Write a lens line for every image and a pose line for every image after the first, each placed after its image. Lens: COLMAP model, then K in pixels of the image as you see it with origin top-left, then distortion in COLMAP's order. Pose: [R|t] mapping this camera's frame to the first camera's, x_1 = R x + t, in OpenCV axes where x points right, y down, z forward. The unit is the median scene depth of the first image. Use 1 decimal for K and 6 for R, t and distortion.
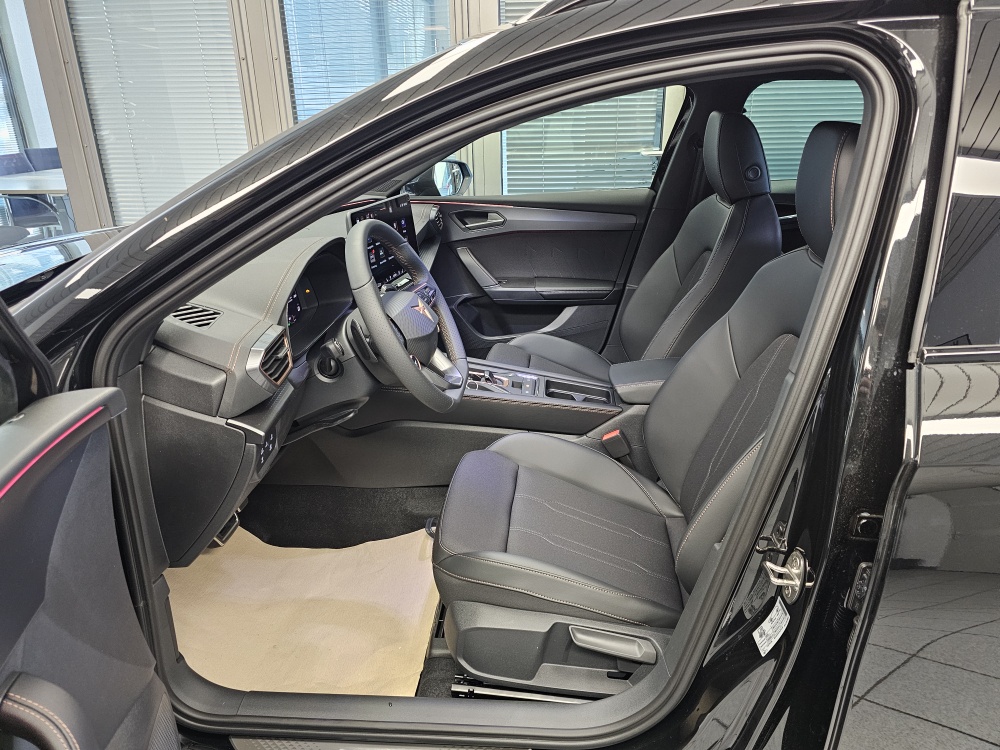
lens RADIAL K [[680.5, 0, 501.1], [0, 680.5, 347.1], [0, 0, 1]] dist [0.031143, 0.000262]
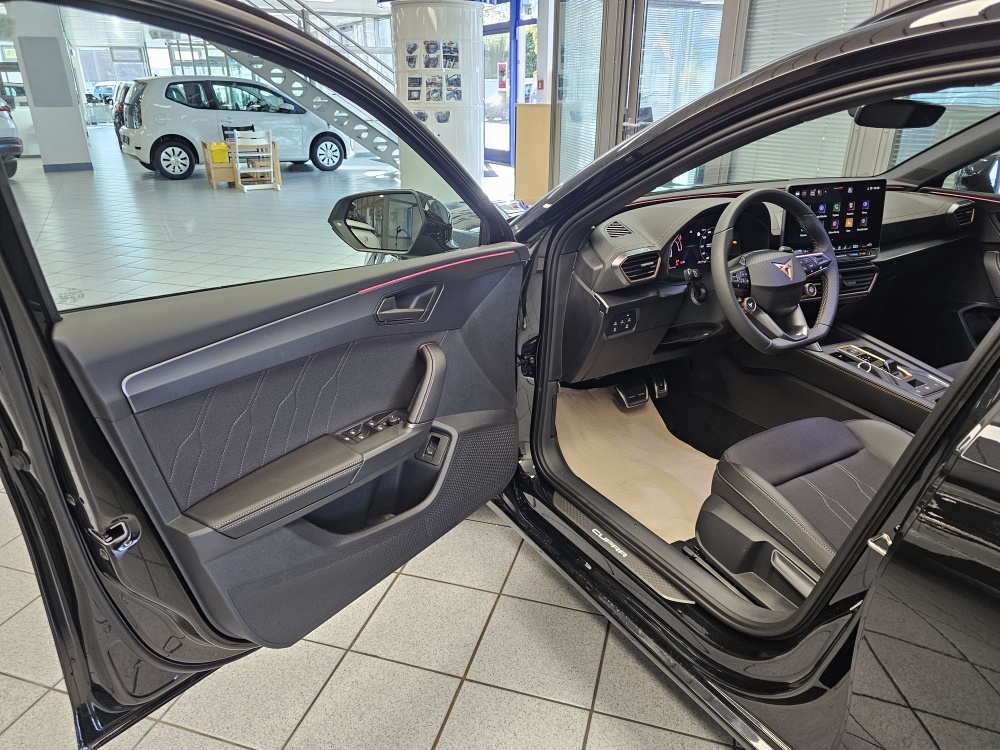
lens RADIAL K [[682.4, 0, 480.3], [0, 682.4, 378.7], [0, 0, 1]] dist [0.005611, 0.000321]
pose [[0.548629, 0.335145, -0.765953, 0.610209], [-0.281290, 0.936724, 0.208387, 0.029514], [0.787326, 0.101128, 0.608186, -0.140436]]
